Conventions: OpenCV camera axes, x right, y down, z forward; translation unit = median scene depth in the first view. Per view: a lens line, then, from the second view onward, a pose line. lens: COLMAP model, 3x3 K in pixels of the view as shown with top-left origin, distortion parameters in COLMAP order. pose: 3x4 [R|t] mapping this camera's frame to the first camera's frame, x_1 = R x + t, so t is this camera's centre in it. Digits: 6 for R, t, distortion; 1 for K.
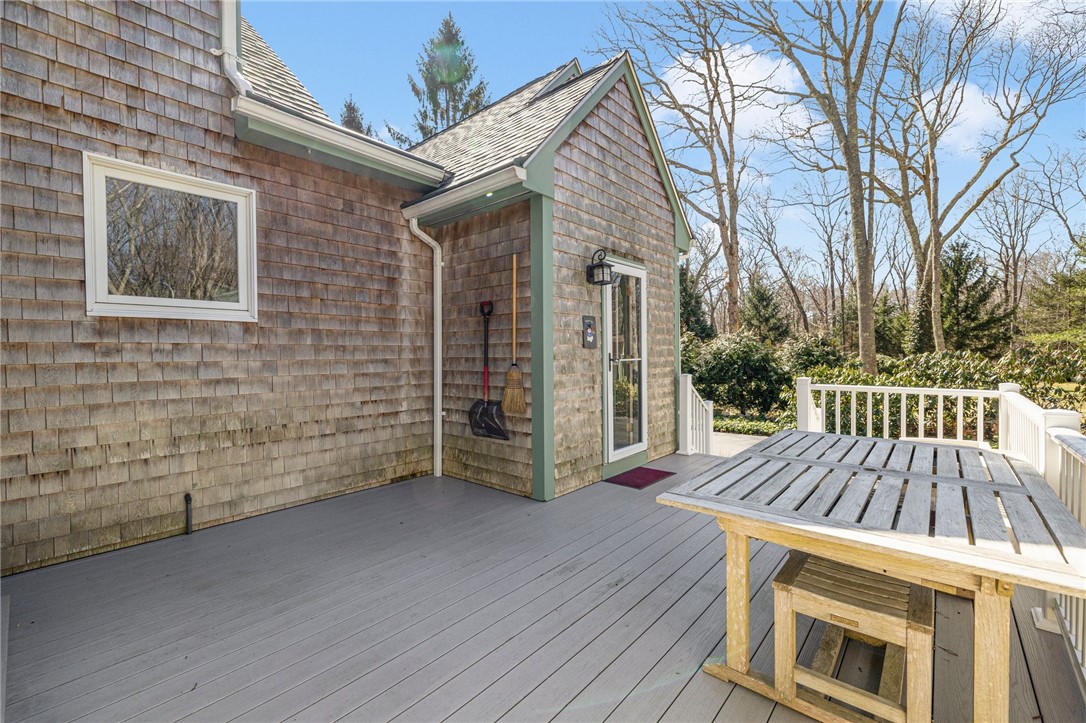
lens RADIAL K [[455.8, 0, 543.0], [0, 455.8, 361.5], [0, 0, 1]] dist [0.000142, 0.000060]
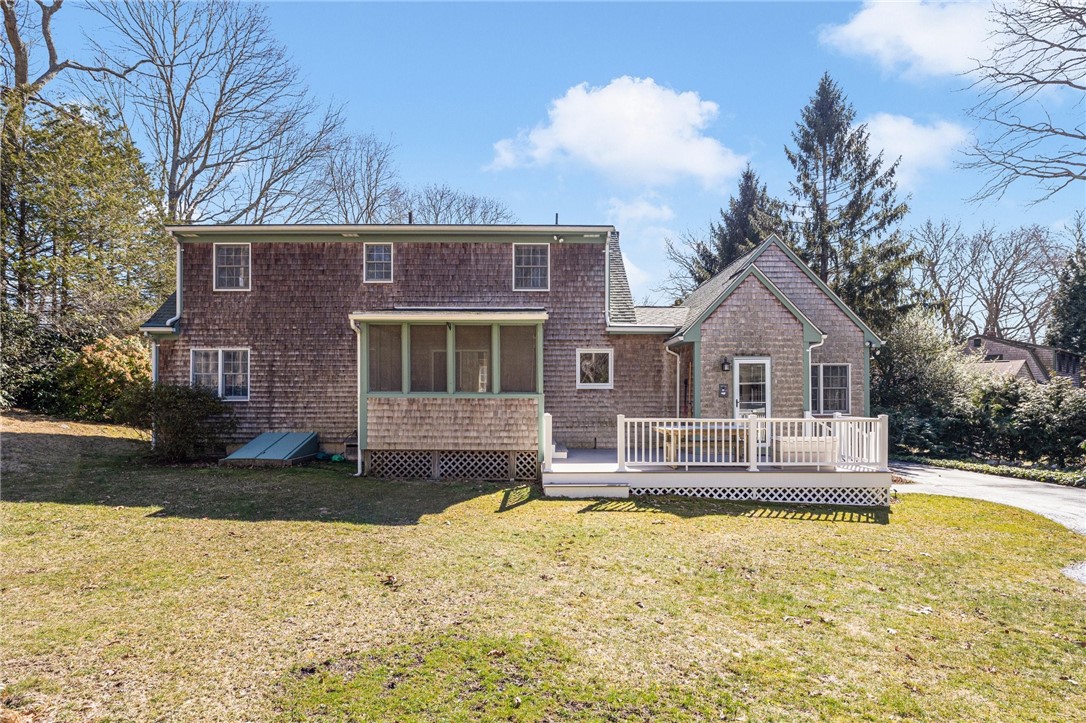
lens RADIAL K [[561.4, 0, 548.0], [0, 561.4, 395.0], [0, 0, 1]] dist [-0.001901, -0.000259]
pose [[0.671302, 0.002727, -0.741179, 1.635318], [-0.018572, 0.999741, -0.013142, 0.014892], [0.740952, 0.022588, 0.671178, -1.637574]]
